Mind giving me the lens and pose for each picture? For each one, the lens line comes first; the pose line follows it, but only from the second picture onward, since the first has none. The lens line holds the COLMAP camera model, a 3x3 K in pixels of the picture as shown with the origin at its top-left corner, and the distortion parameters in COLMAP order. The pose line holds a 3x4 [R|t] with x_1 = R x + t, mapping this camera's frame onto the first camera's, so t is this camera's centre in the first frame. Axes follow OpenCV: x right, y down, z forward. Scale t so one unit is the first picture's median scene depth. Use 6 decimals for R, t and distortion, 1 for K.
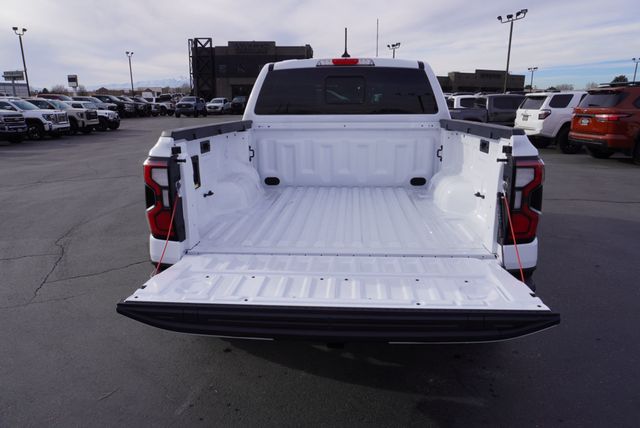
lens RADIAL K [[427.4, 0, 321.7], [0, 427.4, 217.8], [0, 0, 1]] dist [-0.032238, -0.002415]
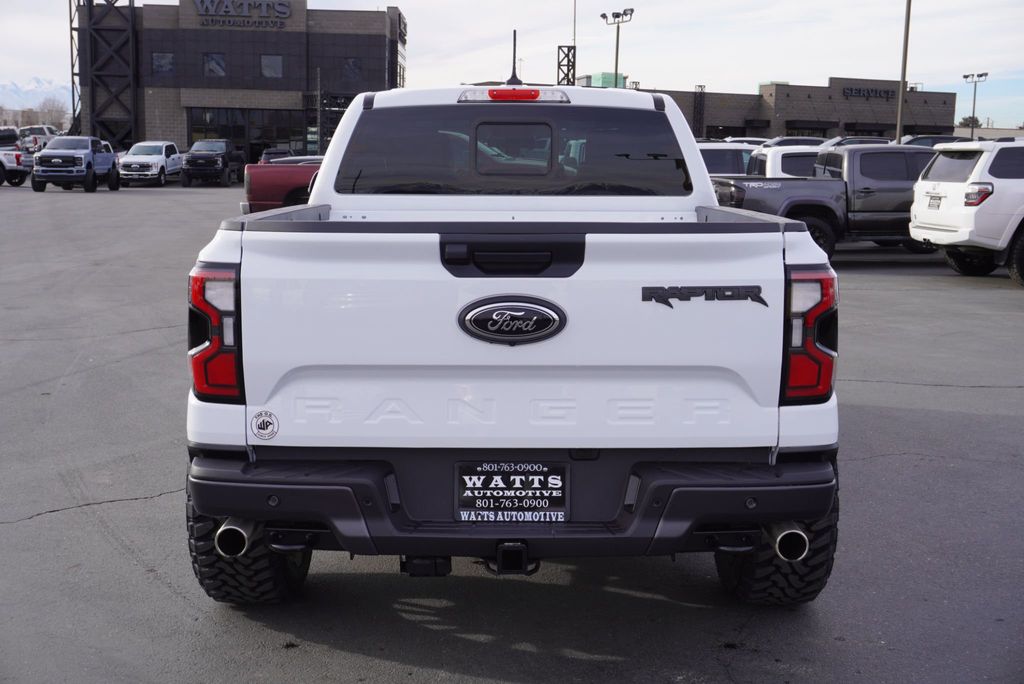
lens RADIAL K [[1170.6, 0, 506.0], [0, 1170.6, 363.9], [0, 0, 1]] dist [0.026878, 0.000000]
pose [[0.997692, 0.001792, 0.067874, -0.013155], [0.004318, 0.995954, -0.089764, 0.022936], [-0.067761, 0.089850, 0.993648, -0.101862]]
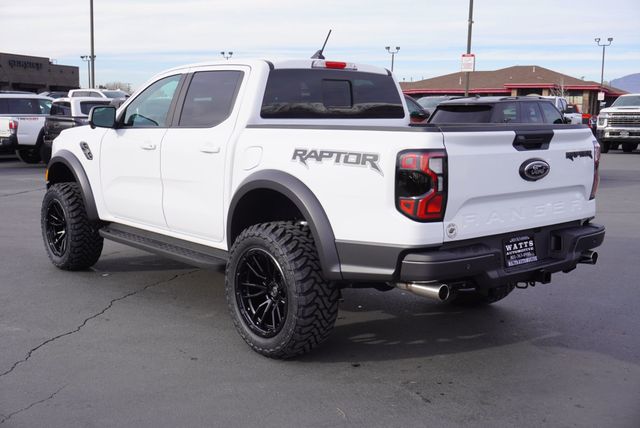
lens RADIAL K [[731.6, 0, 315.3], [0, 731.6, 214.7], [0, 0, 1]] dist [0.026878, 0.000000]
pose [[0.719038, -0.084513, 0.689813, -0.304775], [0.167649, 0.984358, -0.054152, 0.013637], [-0.674447, 0.154584, 0.721959, -0.031854]]
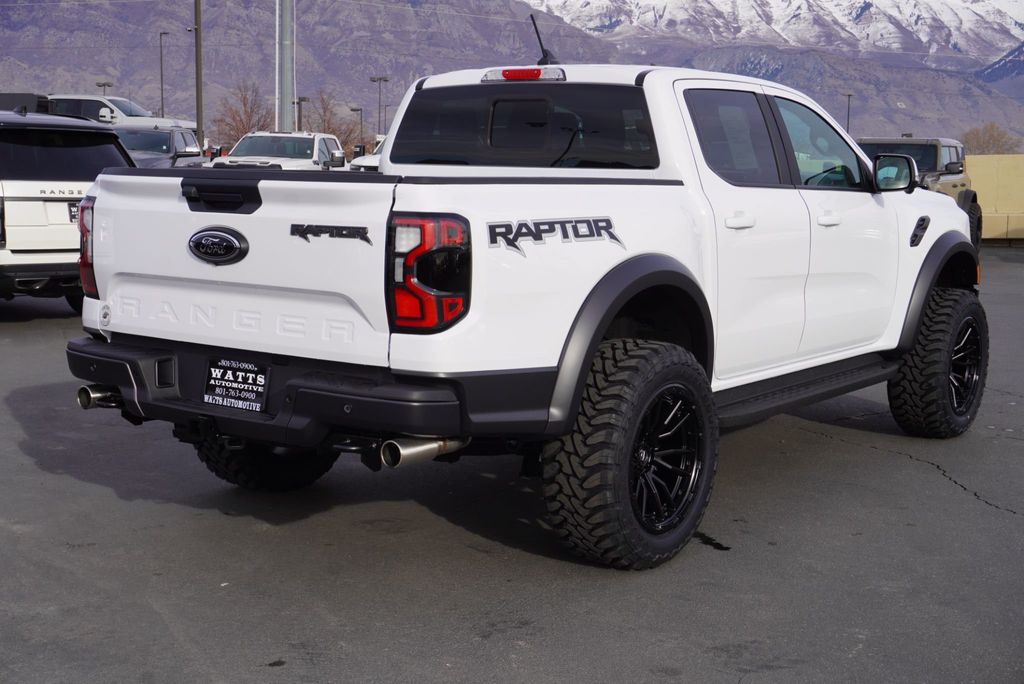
lens RADIAL K [[1381.4, 0, 509.6], [0, 1381.4, 344.1], [0, 0, 1]] dist [0.091208, 0.000000]
pose [[0.843033, 0.094079, -0.529569, 0.274860], [-0.160926, 0.983600, -0.081443, 0.036115], [0.513223, 0.153881, 0.844348, -0.132413]]
